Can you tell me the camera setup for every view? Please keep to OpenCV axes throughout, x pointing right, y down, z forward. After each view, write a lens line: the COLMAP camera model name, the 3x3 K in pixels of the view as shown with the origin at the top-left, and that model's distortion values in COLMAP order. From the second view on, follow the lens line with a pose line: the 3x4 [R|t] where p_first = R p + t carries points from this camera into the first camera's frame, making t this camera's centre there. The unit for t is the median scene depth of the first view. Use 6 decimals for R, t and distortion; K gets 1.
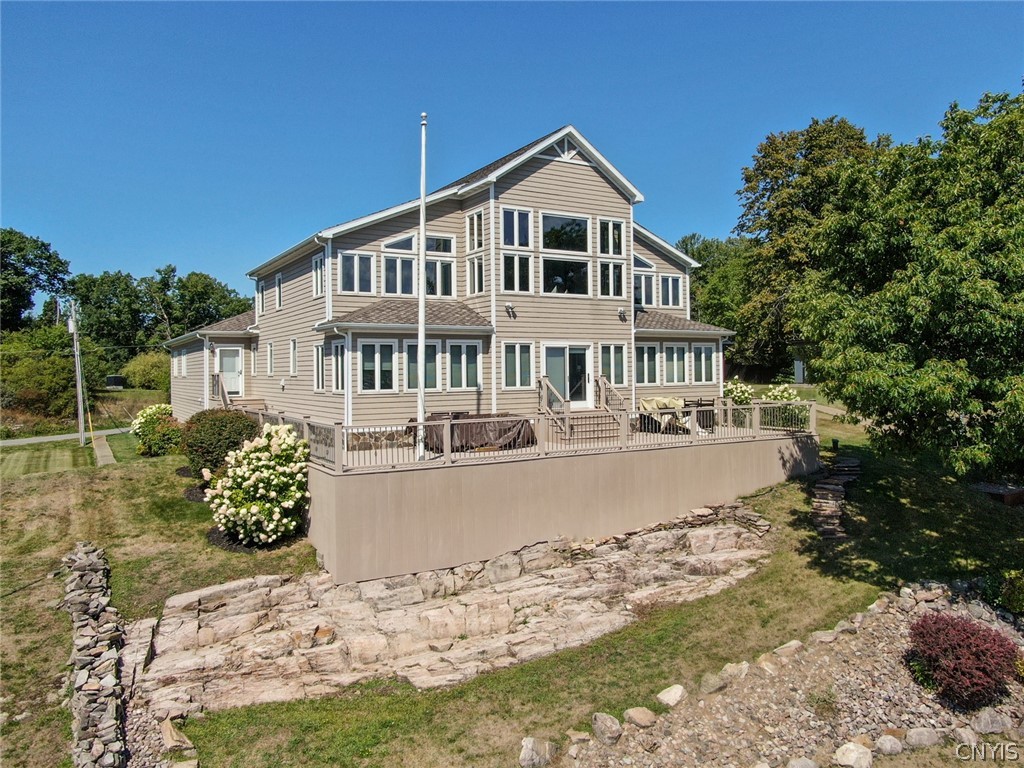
lens RADIAL K [[752.7, 0, 553.2], [0, 752.7, 381.4], [0, 0, 1]] dist [-0.019001, 0.000799]
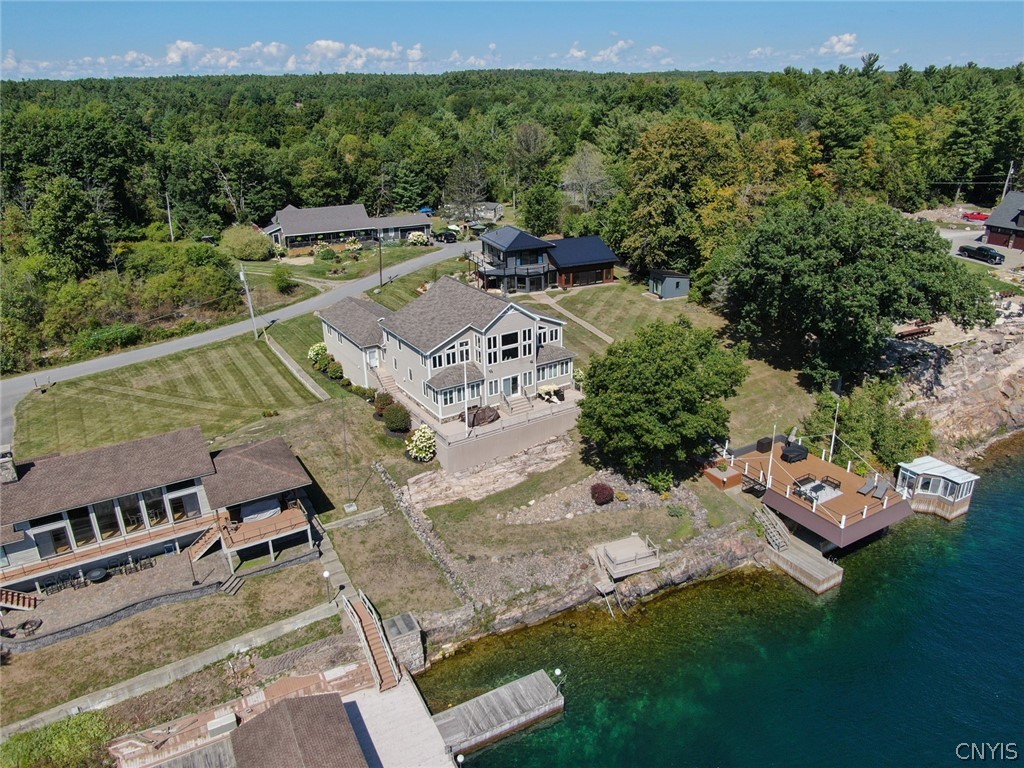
lens RADIAL K [[752.7, 0, 553.2], [0, 752.7, 381.4], [0, 0, 1]] dist [-0.019001, 0.000799]
pose [[0.999197, -0.001482, 0.040041, 0.067401], [-0.014176, 0.921612, 0.387854, -1.179604], [-0.037477, -0.388111, 0.920851, -1.685561]]
